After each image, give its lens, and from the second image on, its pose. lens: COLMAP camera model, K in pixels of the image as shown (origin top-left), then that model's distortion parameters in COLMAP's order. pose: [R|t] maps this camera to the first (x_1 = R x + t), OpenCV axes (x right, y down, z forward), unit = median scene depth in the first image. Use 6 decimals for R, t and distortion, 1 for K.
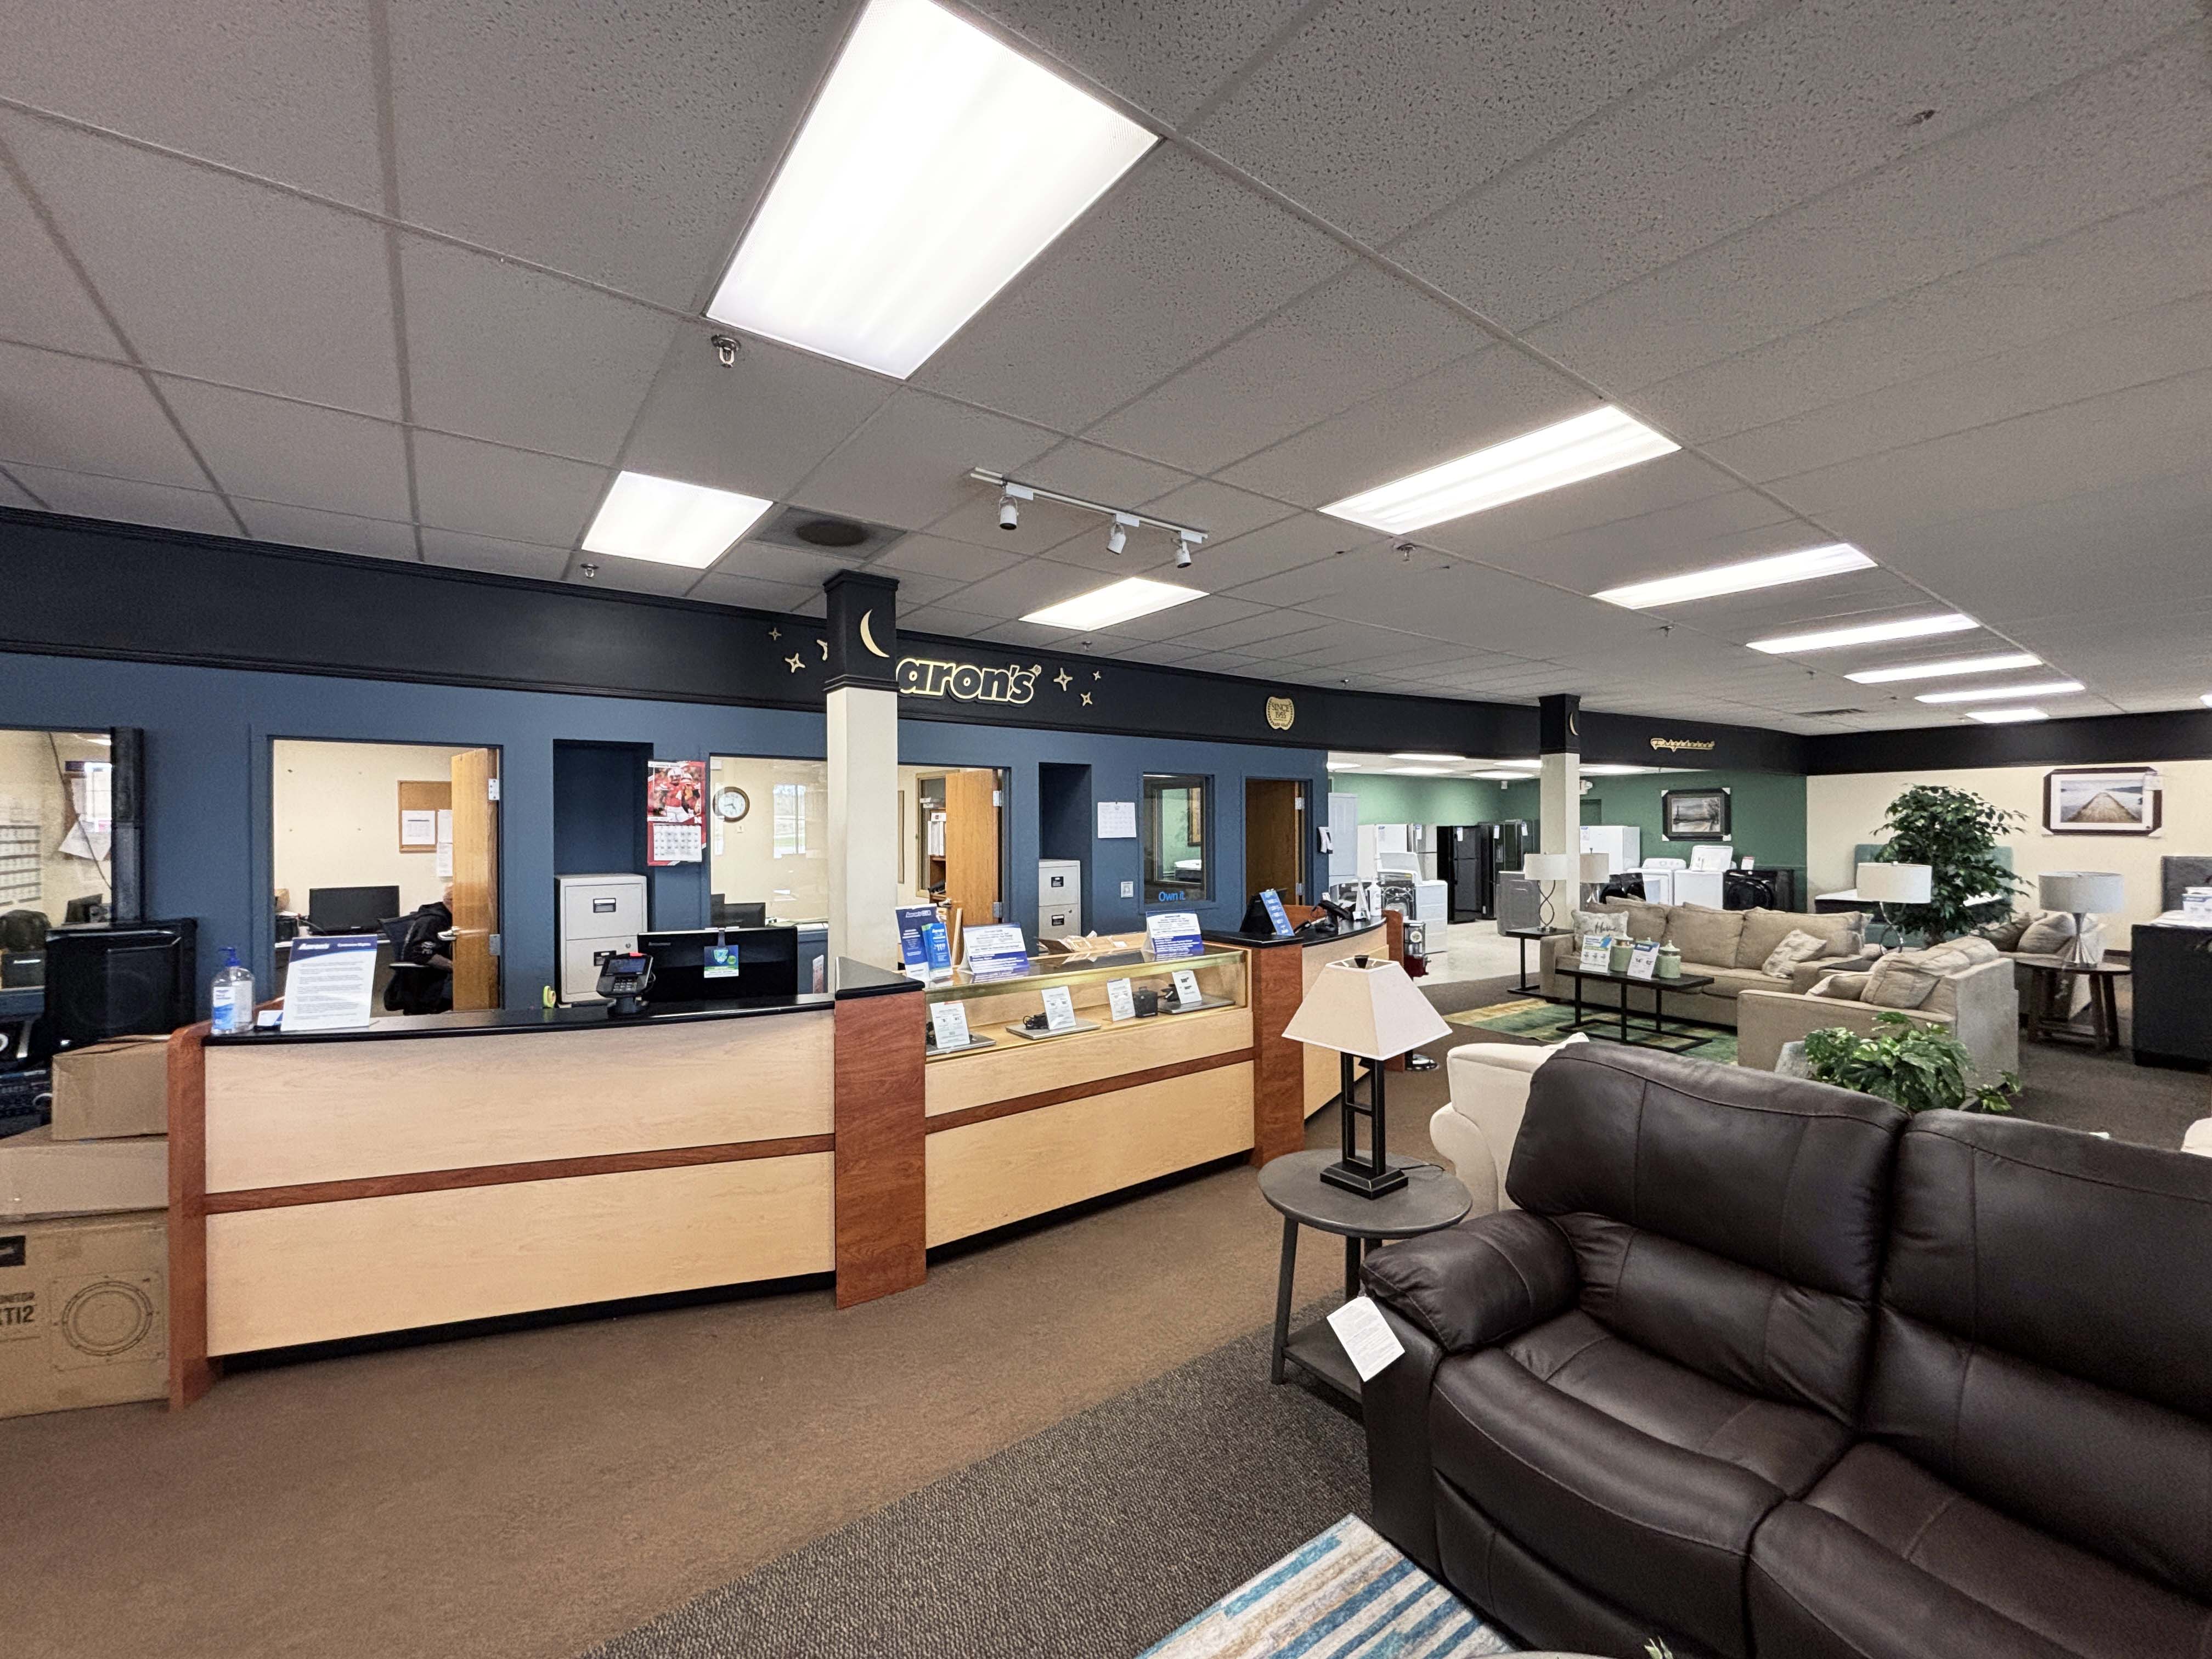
lens RADIAL K [[897.6, 0, 1104.8], [0, 897.6, 827.1], [0, 0, 1]] dist [0.005606, -0.001371]
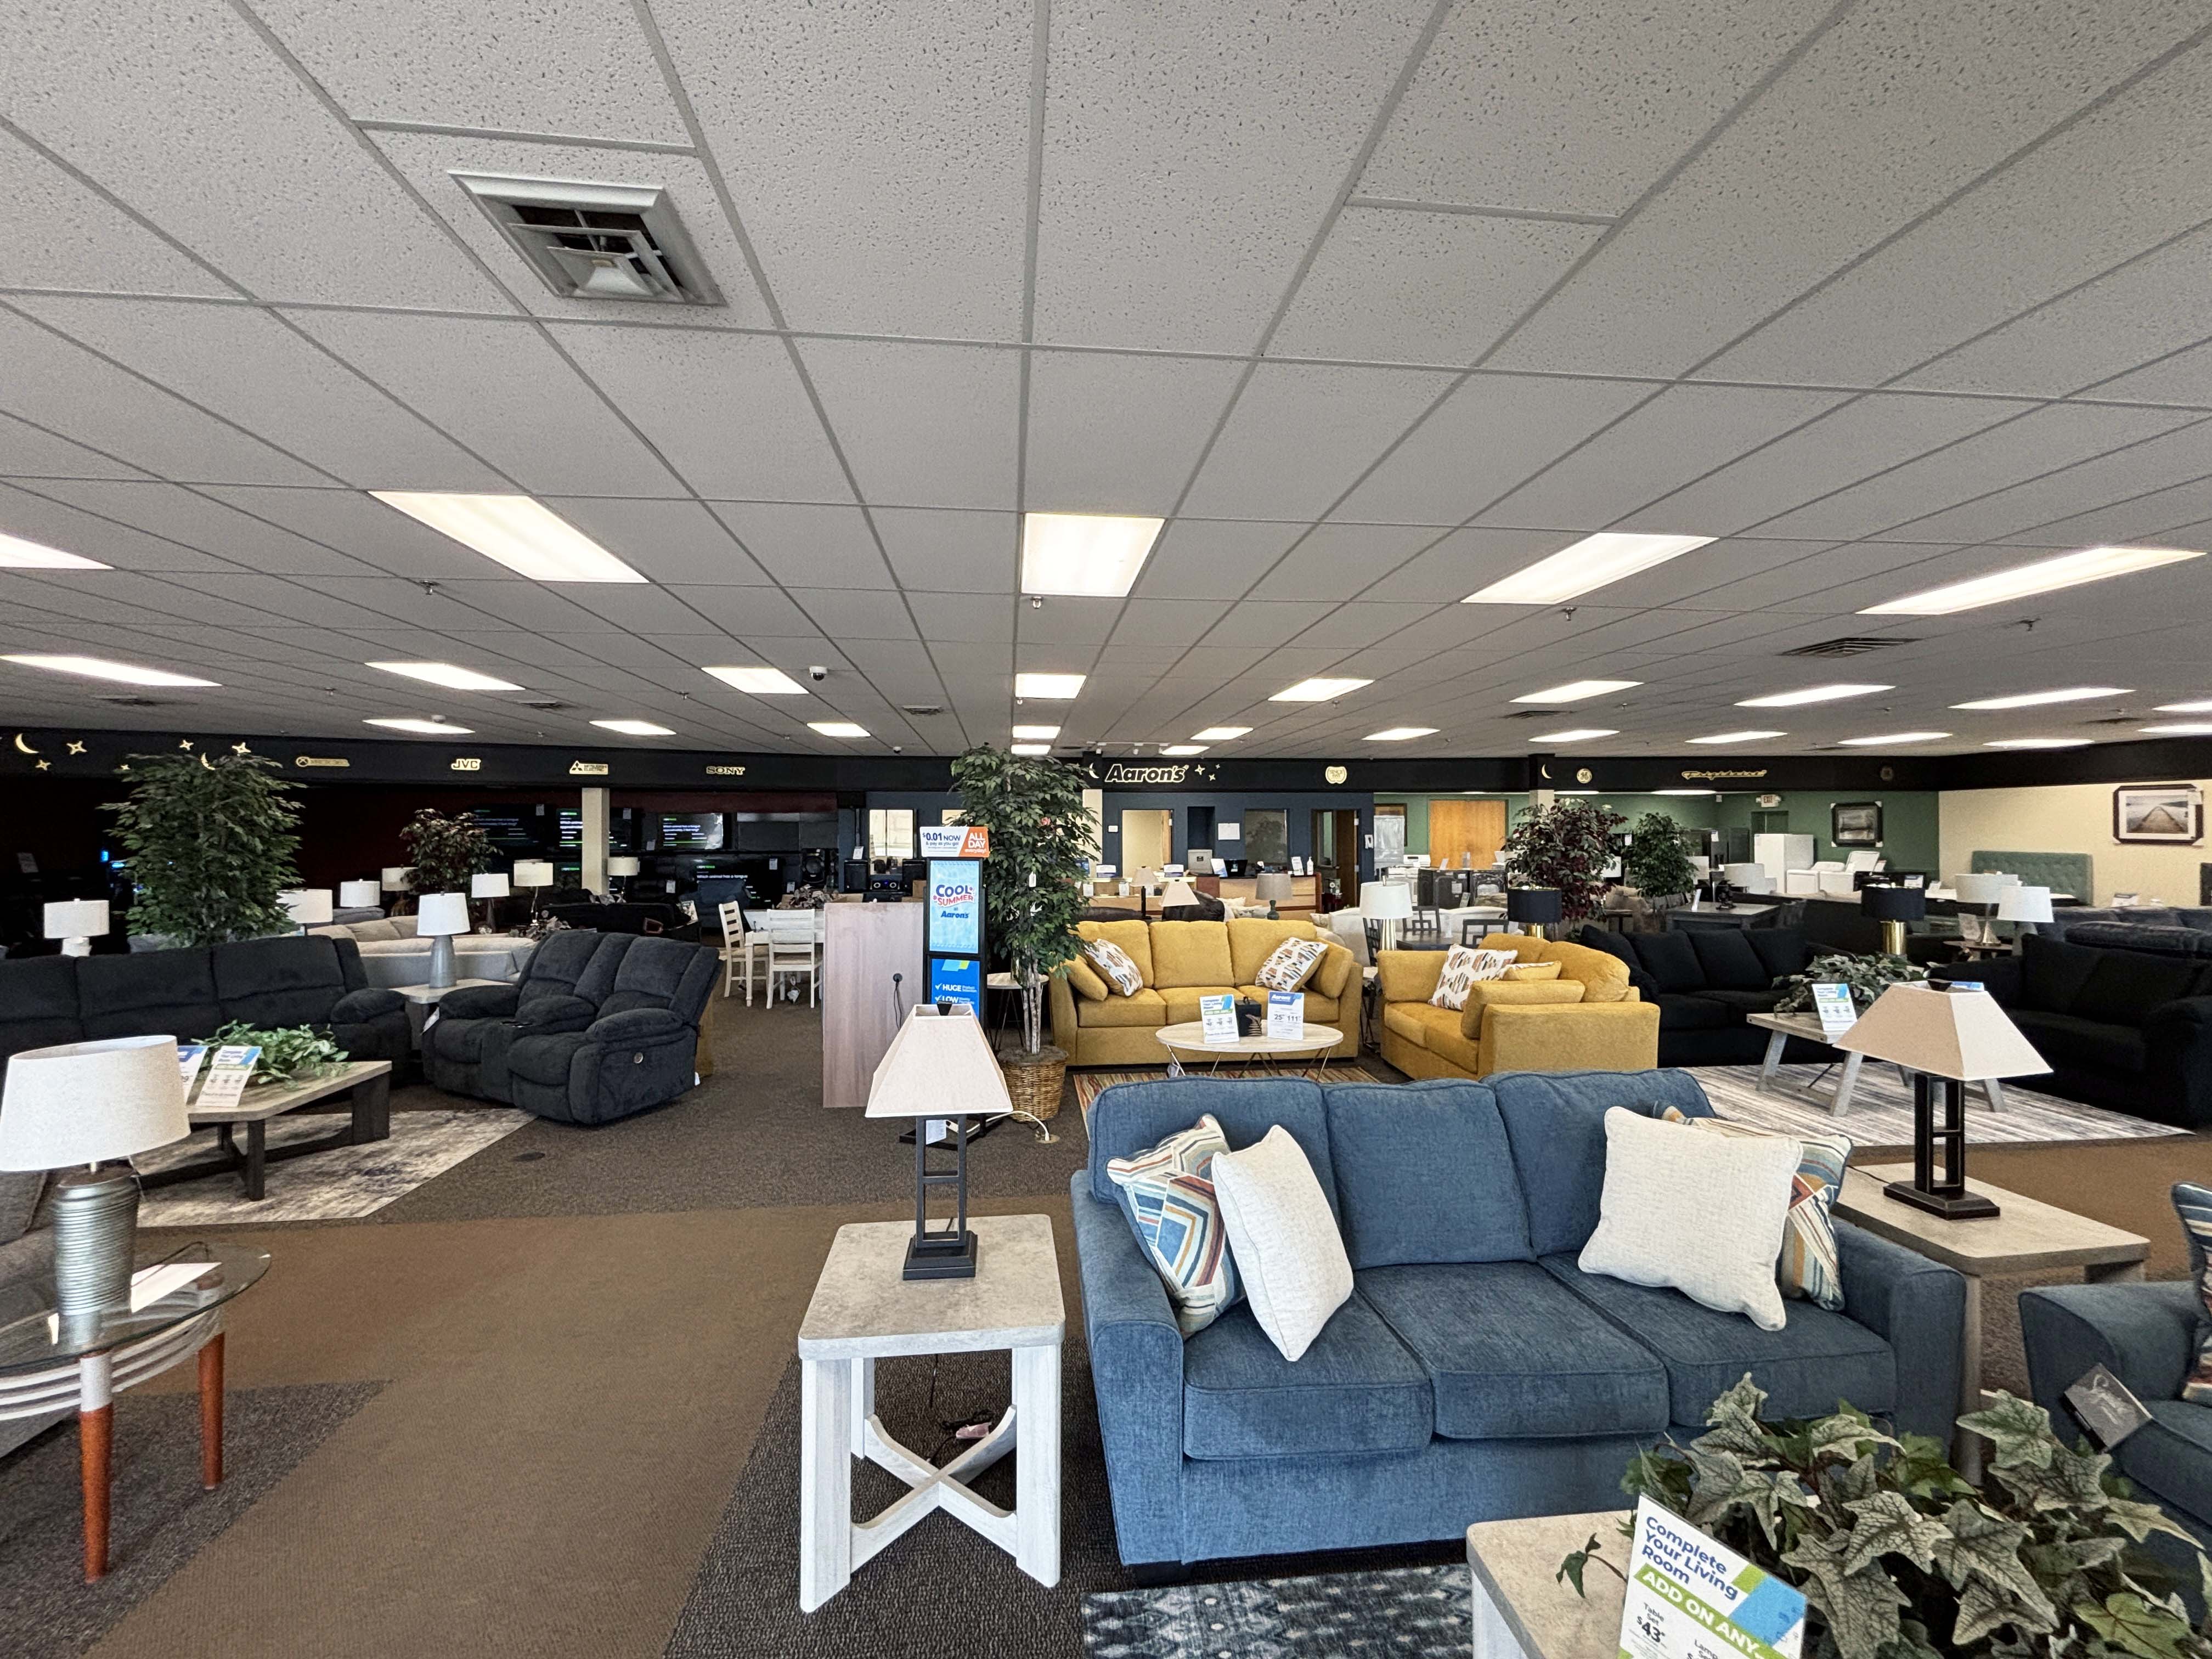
lens RADIAL K [[897.6, 0, 1100.3], [0, 897.6, 817.7], [0, 0, 1]] dist [0.005606, -0.001371]
pose [[0.863566, -0.006056, -0.504199, 0.777810], [-0.001449, 0.999894, -0.014491, -0.008175], [0.504234, 0.013245, 0.863466, -0.955375]]
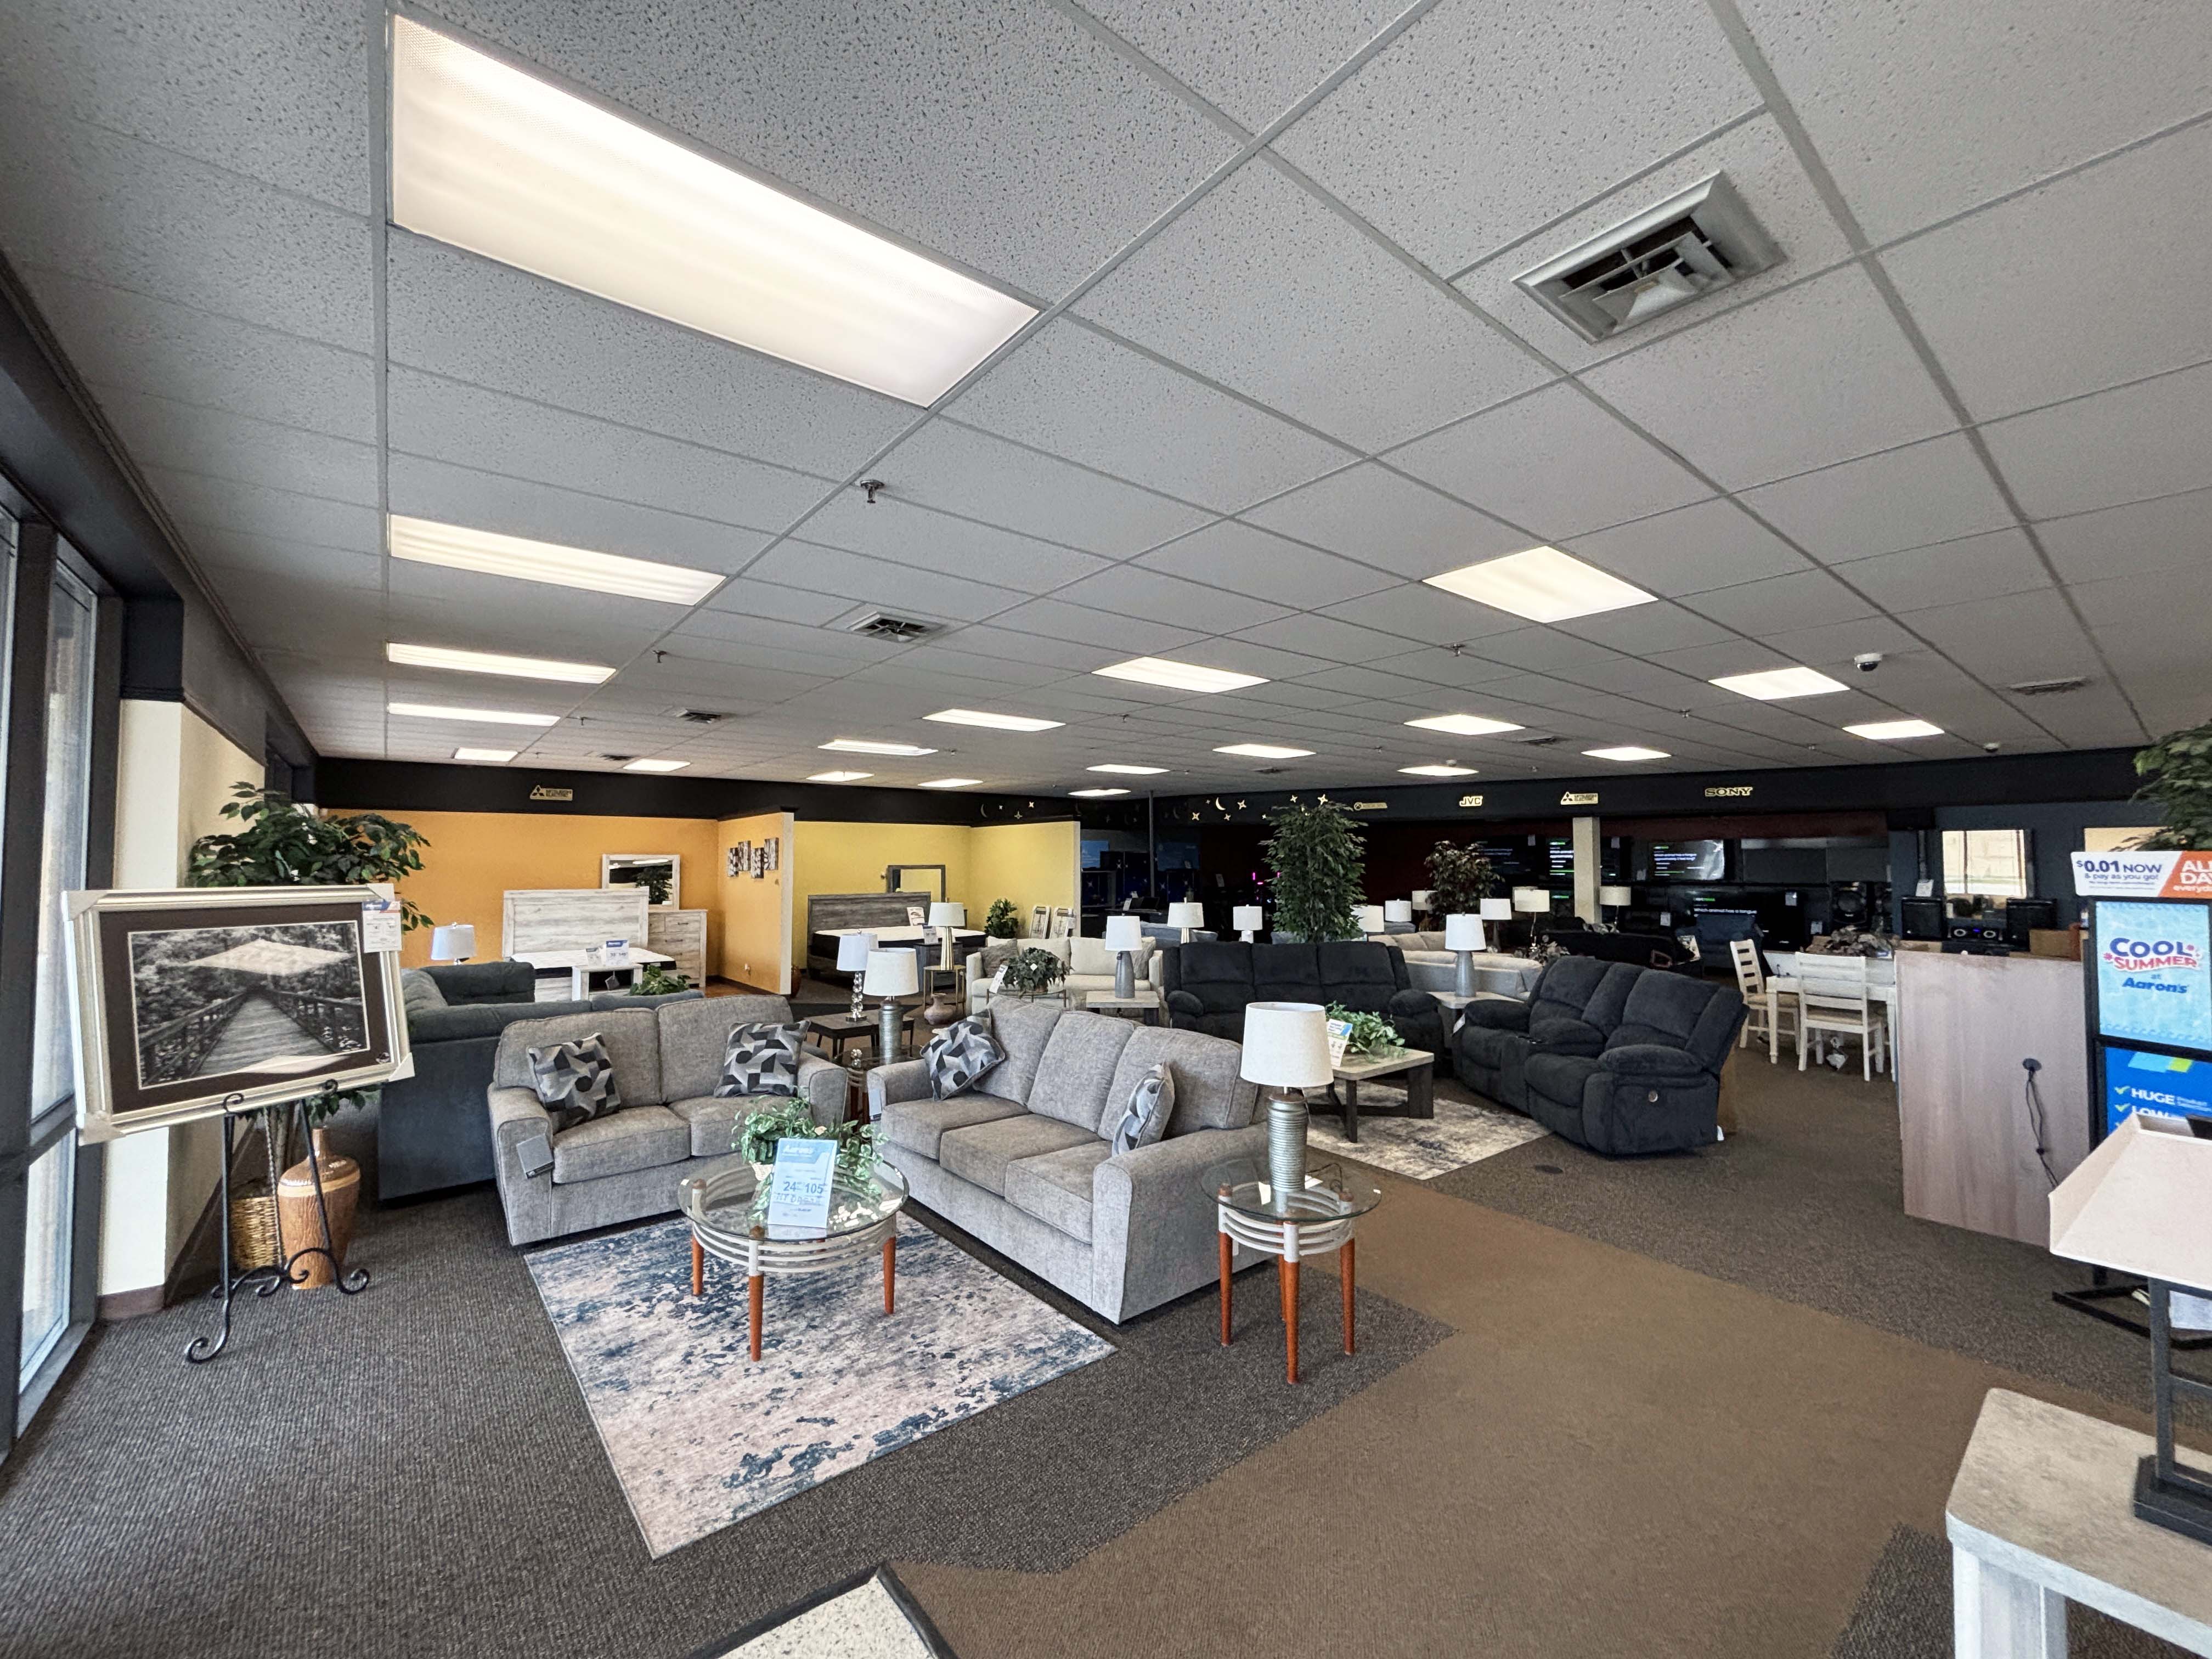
lens RADIAL K [[897.6, 0, 1103.9], [0, 897.6, 819.9], [0, 0, 1]] dist [0.005606, -0.001371]
pose [[0.043865, -0.043499, -0.998090, 0.773792], [0.000332, 0.999052, -0.043527, -0.007686], [0.999037, 0.001578, 0.043838, -0.963402]]
